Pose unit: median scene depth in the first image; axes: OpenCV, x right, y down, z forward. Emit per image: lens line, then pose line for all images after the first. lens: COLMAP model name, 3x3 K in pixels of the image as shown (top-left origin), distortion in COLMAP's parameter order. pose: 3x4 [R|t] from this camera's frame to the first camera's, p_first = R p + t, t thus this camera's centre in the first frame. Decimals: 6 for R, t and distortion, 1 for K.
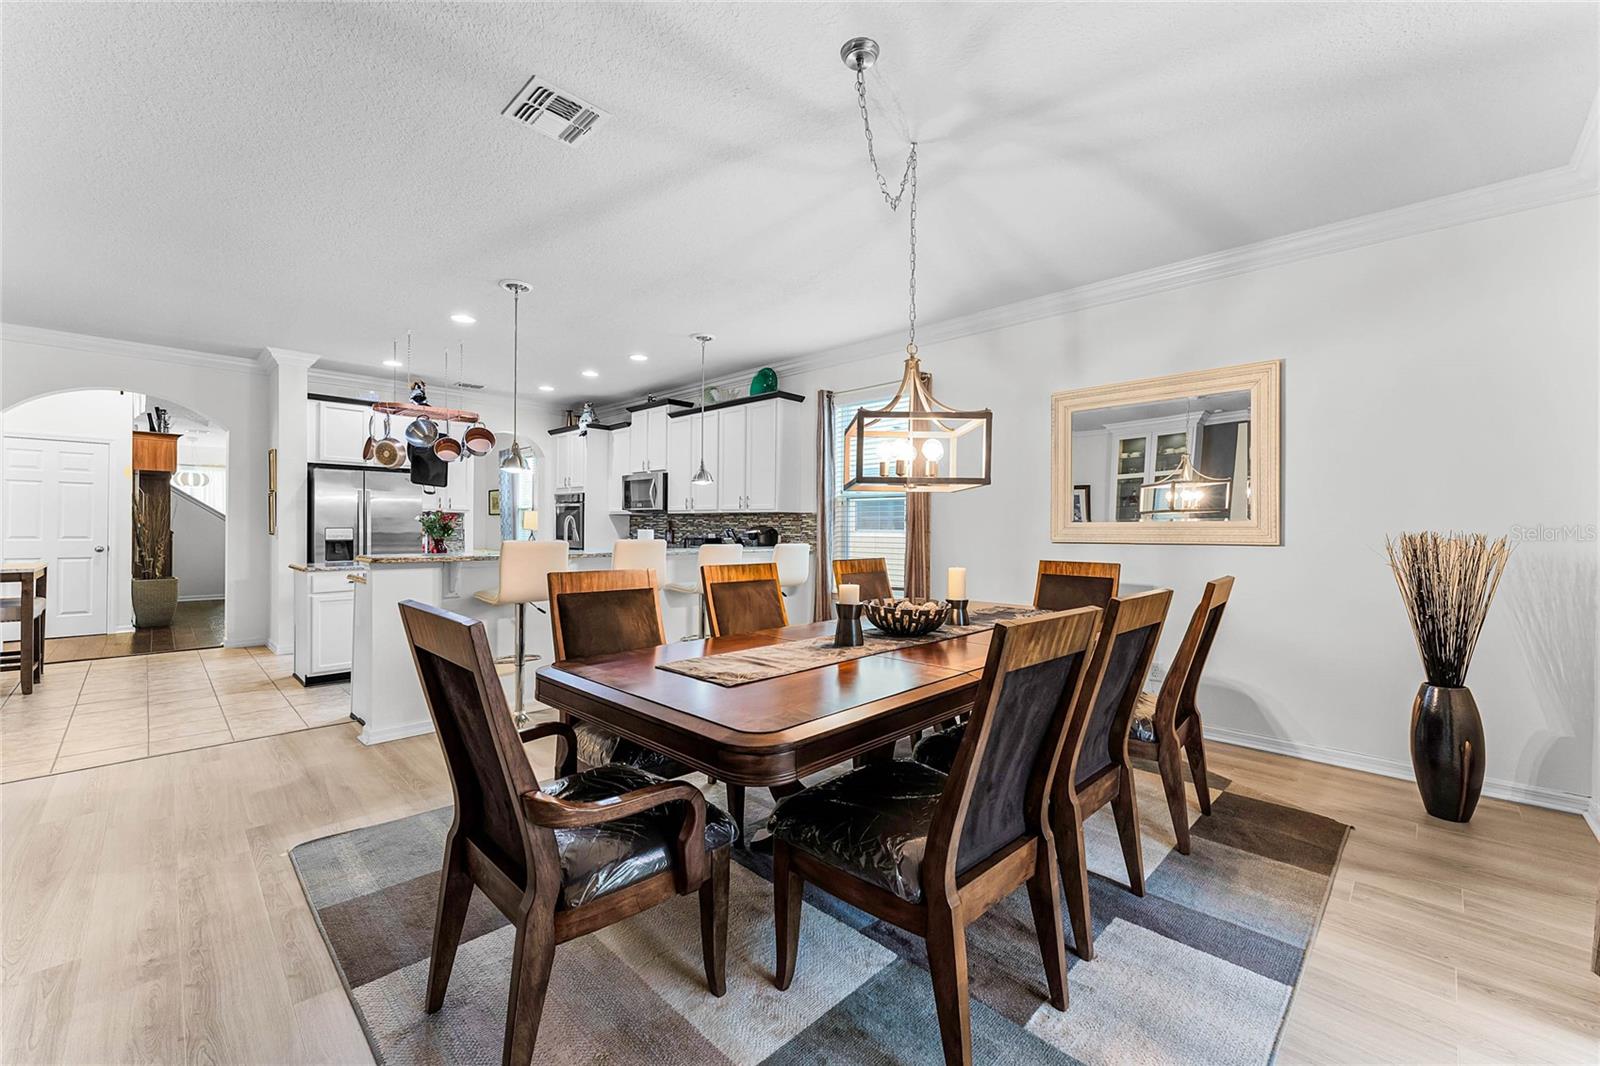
lens RADIAL K [[650.0, 0, 806.9], [0, 650.0, 530.4], [0, 0, 1]] dist [-0.001132, 0.000057]
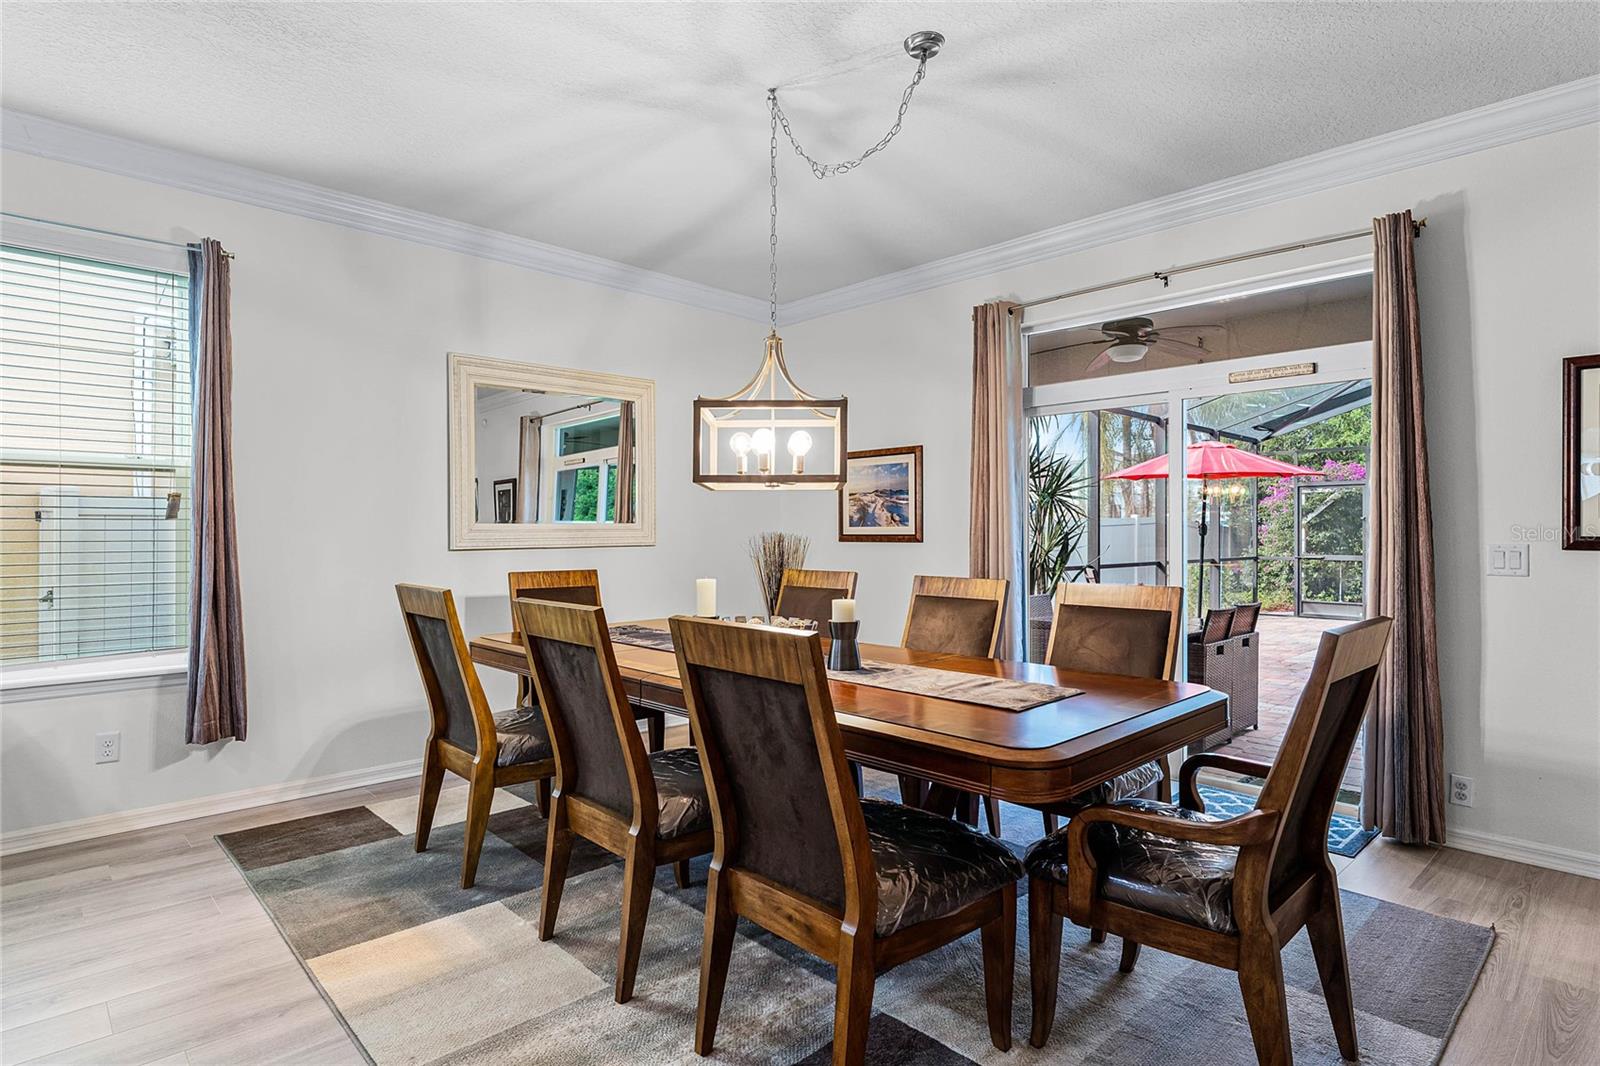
lens RADIAL K [[837.8, 0, 803.6], [0, 837.8, 528.0], [0, 0, 1]] dist [-0.000675, 0.001040]
pose [[0.028878, -0.002885, 0.999579, -0.414147], [0.004570, 0.999986, 0.002754, -0.005626], [-0.999572, 0.004488, 0.028891, 0.402629]]
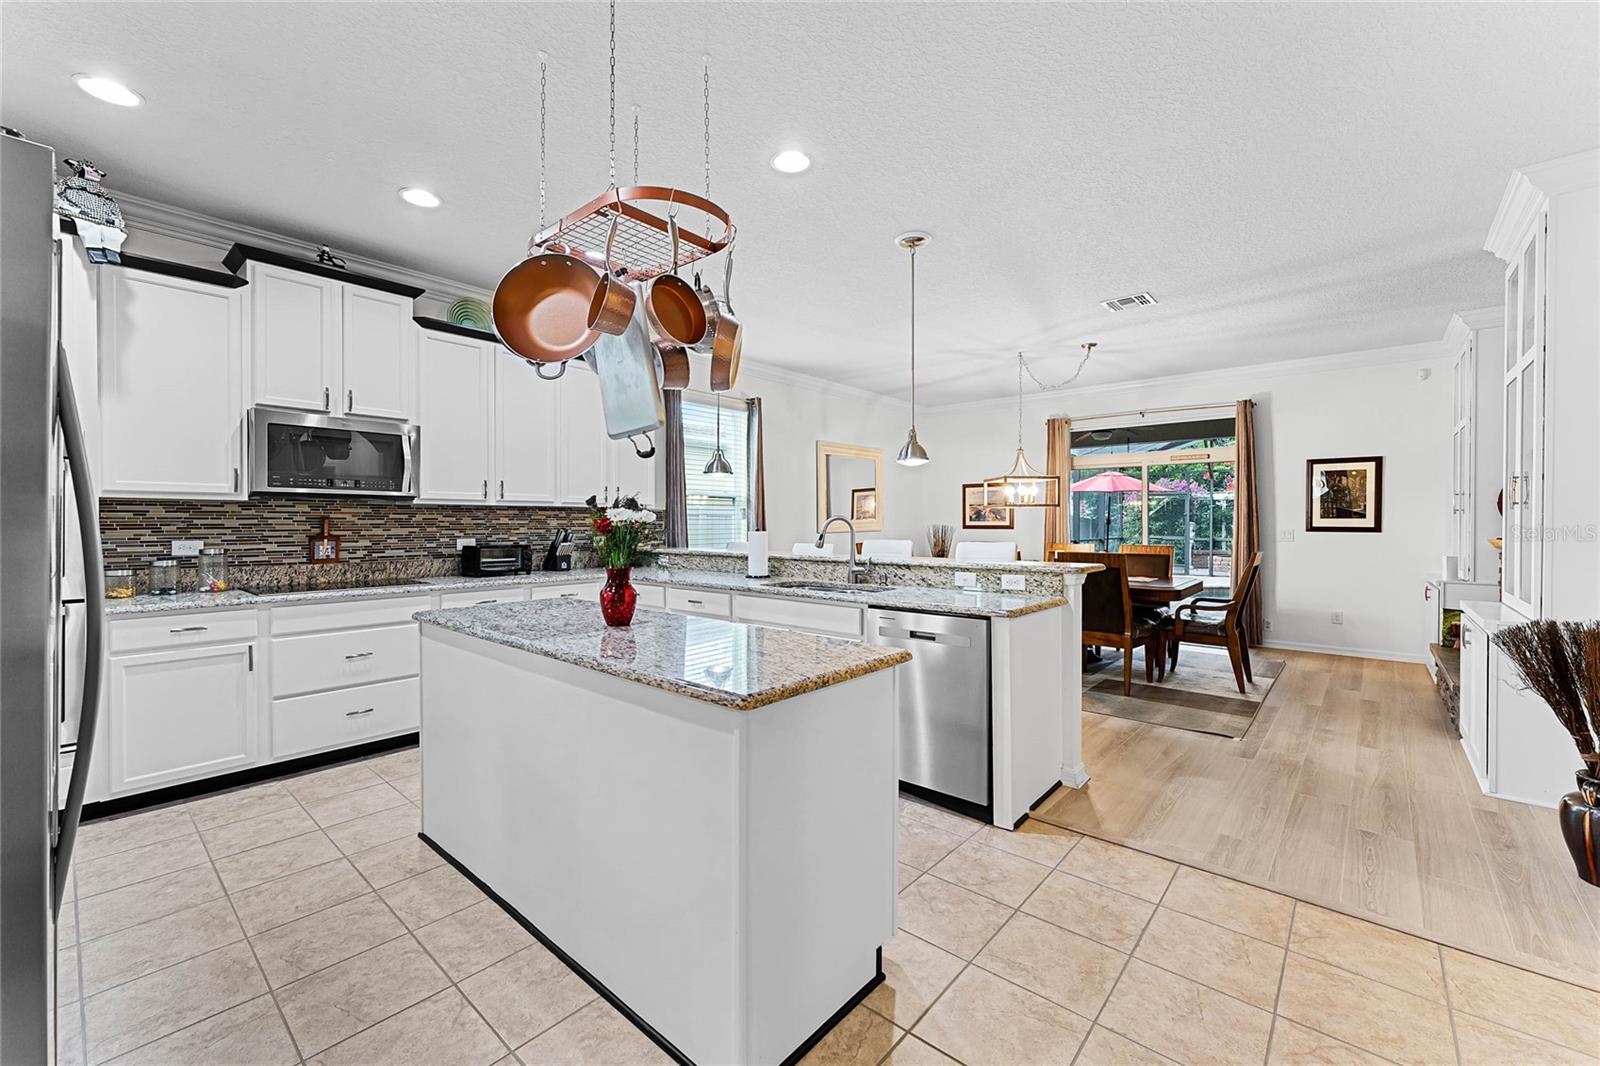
lens RADIAL K [[641.9, 0, 799.7], [0, 641.9, 524.6], [0, 0, 1]] dist [0.000597, -0.000044]
pose [[-0.055758, -0.013143, 0.998358, -0.860818], [0.004353, 0.999901, 0.013406, -0.016786], [-0.998435, 0.005093, -0.055695, 0.811848]]
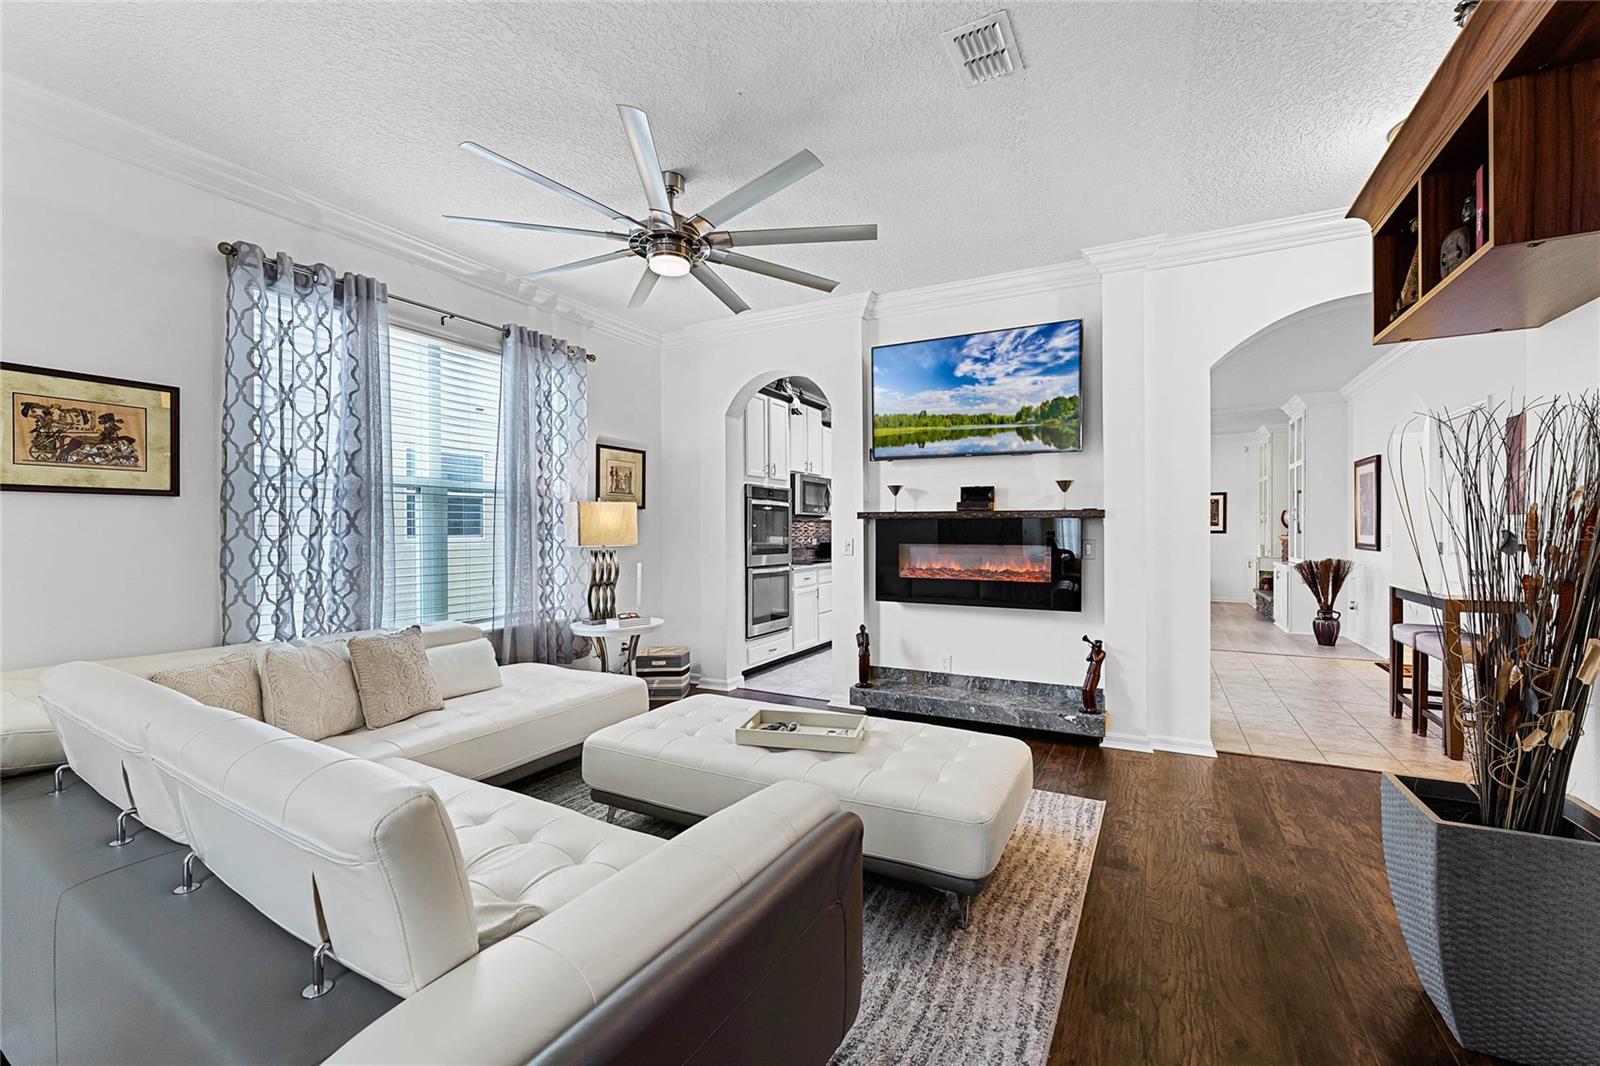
lens RADIAL K [[653.9, 0, 800.0], [0, 653.9, 533.0], [0, 0, 1]] dist [0.000467, 0.000089]
pose [[-0.275251, -0.012480, 0.961291, -1.331705], [0.005498, 0.999879, 0.014556, -0.022081], [-0.961357, 0.009292, -0.275149, 1.476167]]
